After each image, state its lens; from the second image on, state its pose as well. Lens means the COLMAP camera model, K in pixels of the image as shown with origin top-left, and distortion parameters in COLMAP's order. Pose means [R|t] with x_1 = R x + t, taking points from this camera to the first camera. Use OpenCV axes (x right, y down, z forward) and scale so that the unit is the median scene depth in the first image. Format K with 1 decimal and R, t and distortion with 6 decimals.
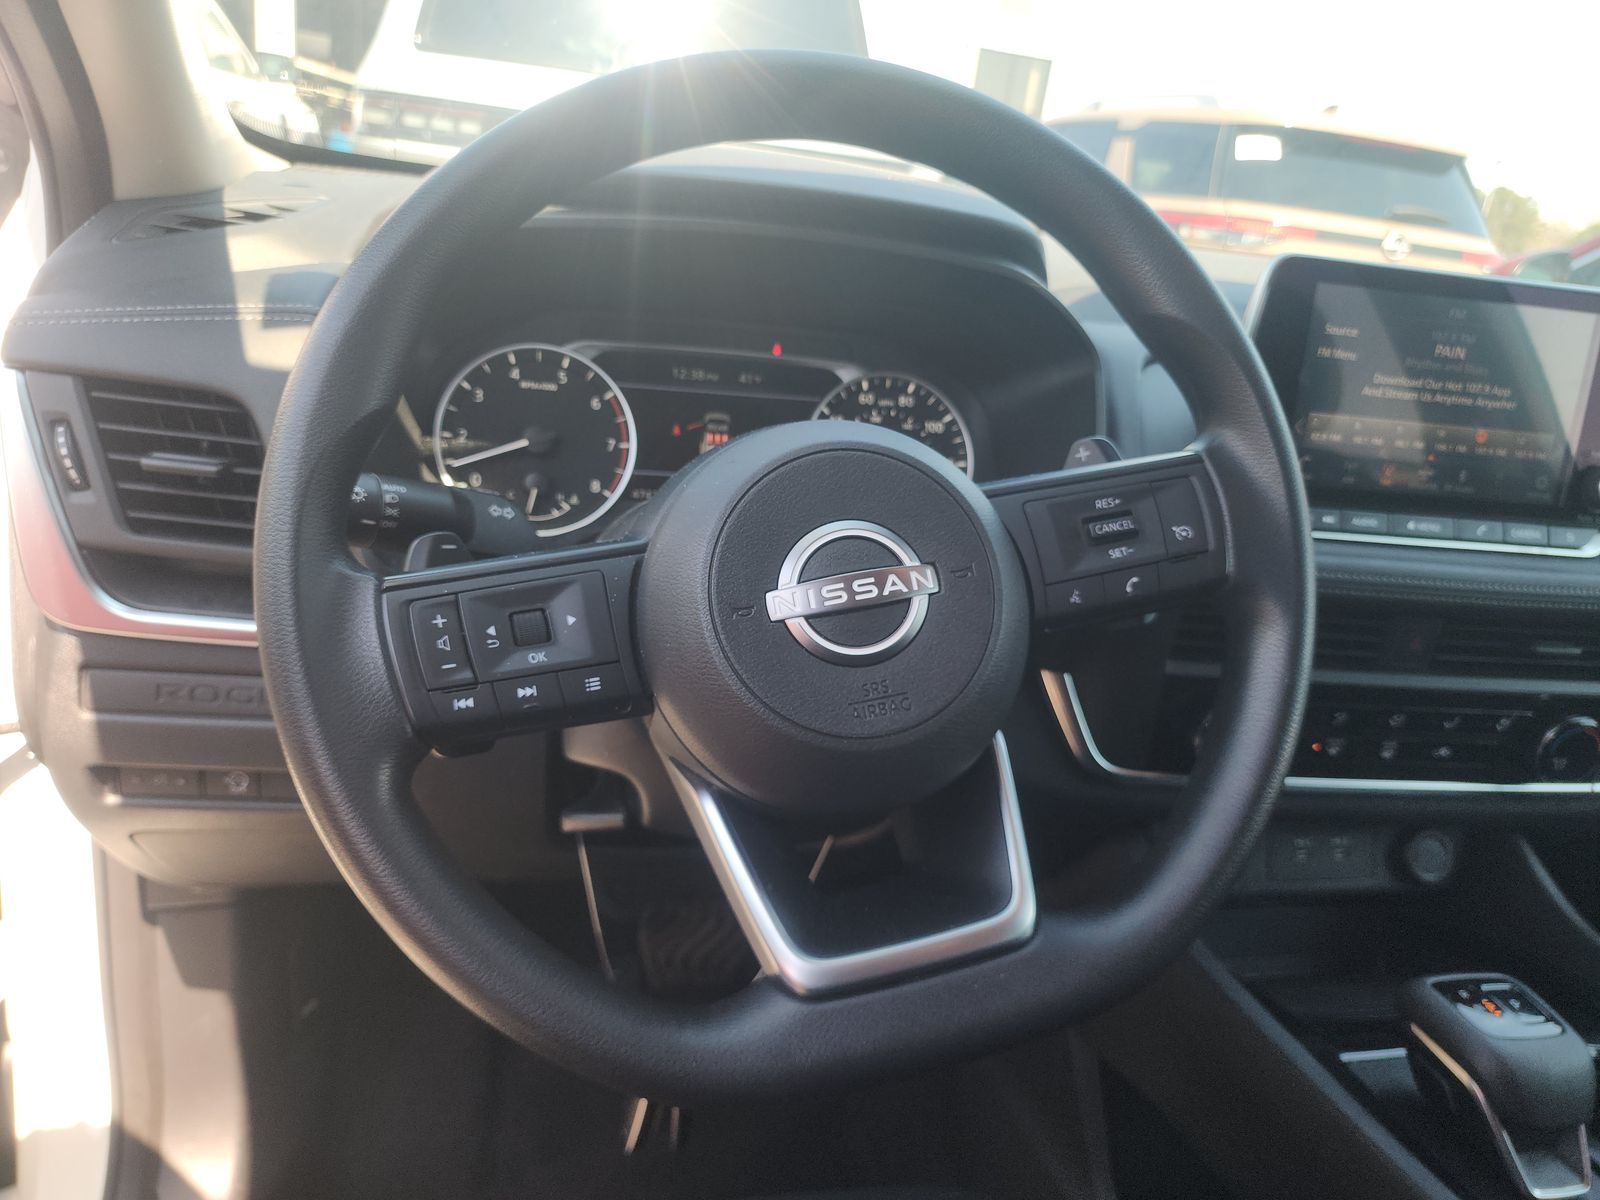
lens RADIAL K [[1054.1, 0, 788.0], [0, 1054.1, 595.2], [0, 0, 1]] dist [0.010421, -0.003220]
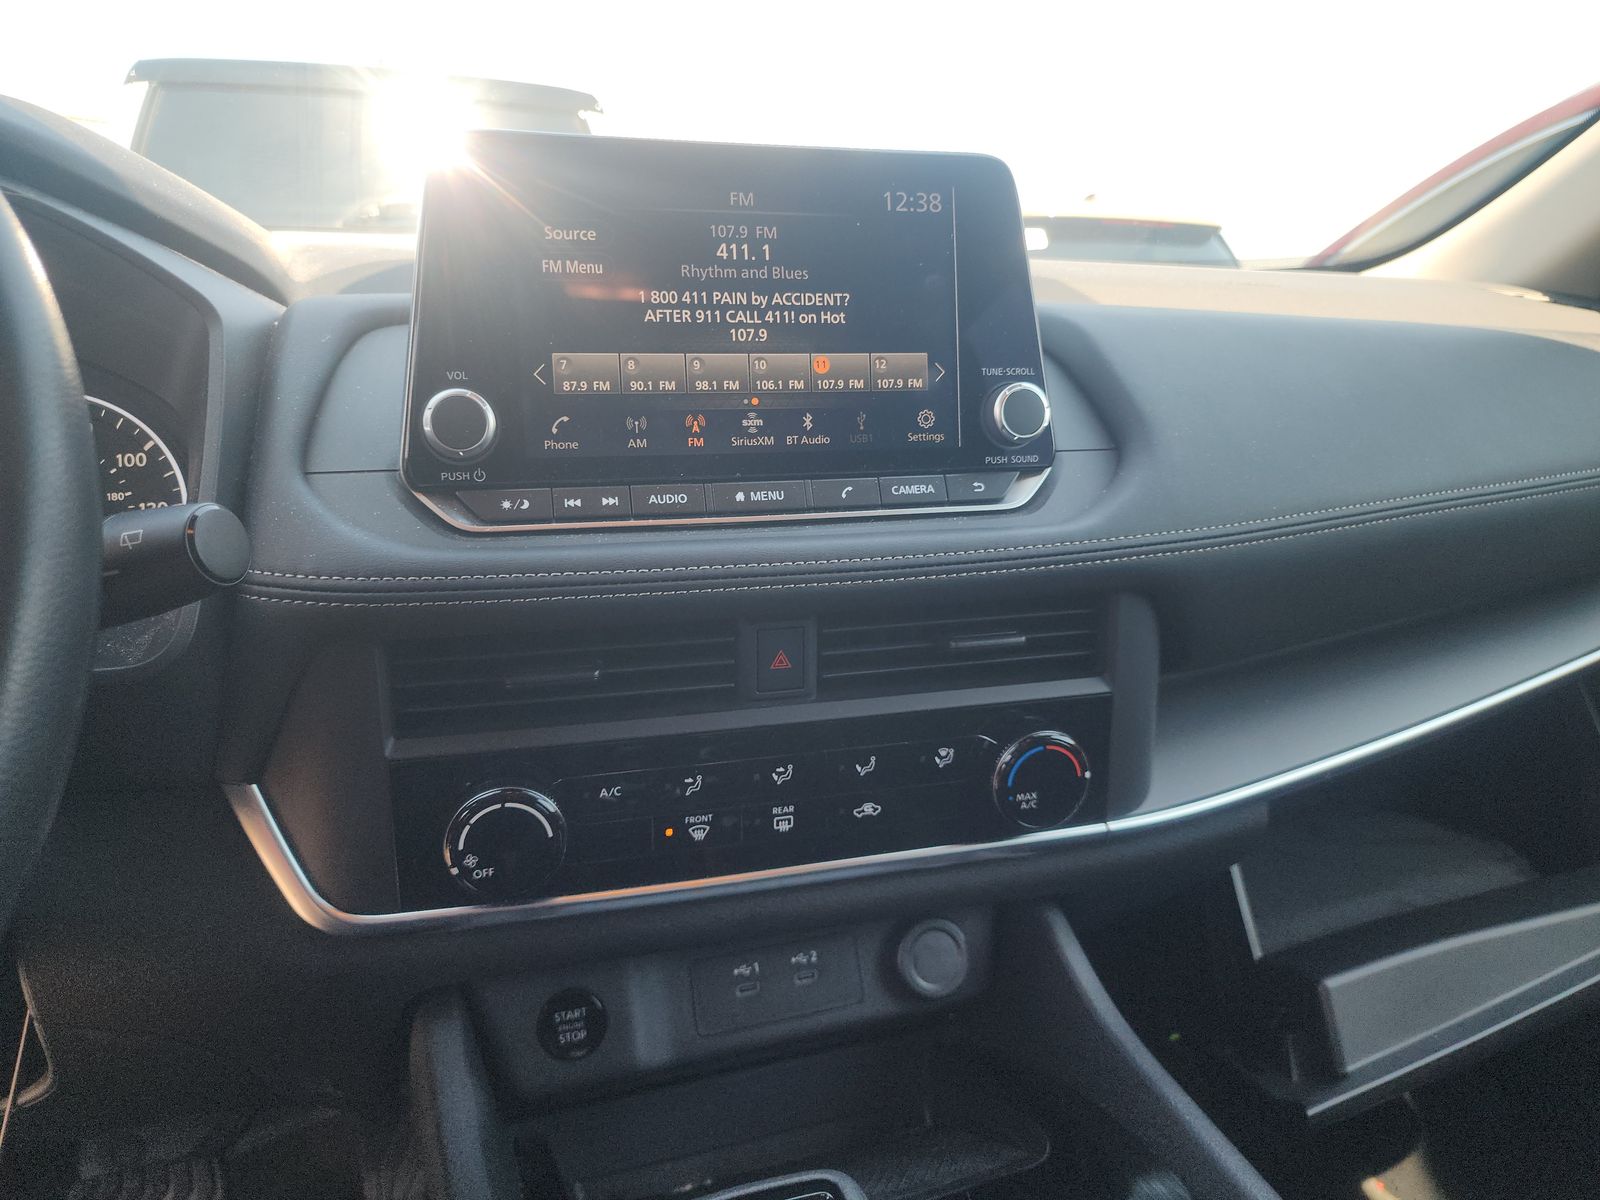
lens RADIAL K [[1054.1, 0, 813.8], [0, 1054.1, 595.9], [0, 0, 1]] dist [0.010421, -0.003220]
pose [[0.984463, -0.140342, 0.105527, 0.534839], [0.152740, 0.980905, -0.120401, 0.088880], [-0.086615, 0.134649, 0.987101, 0.297931]]
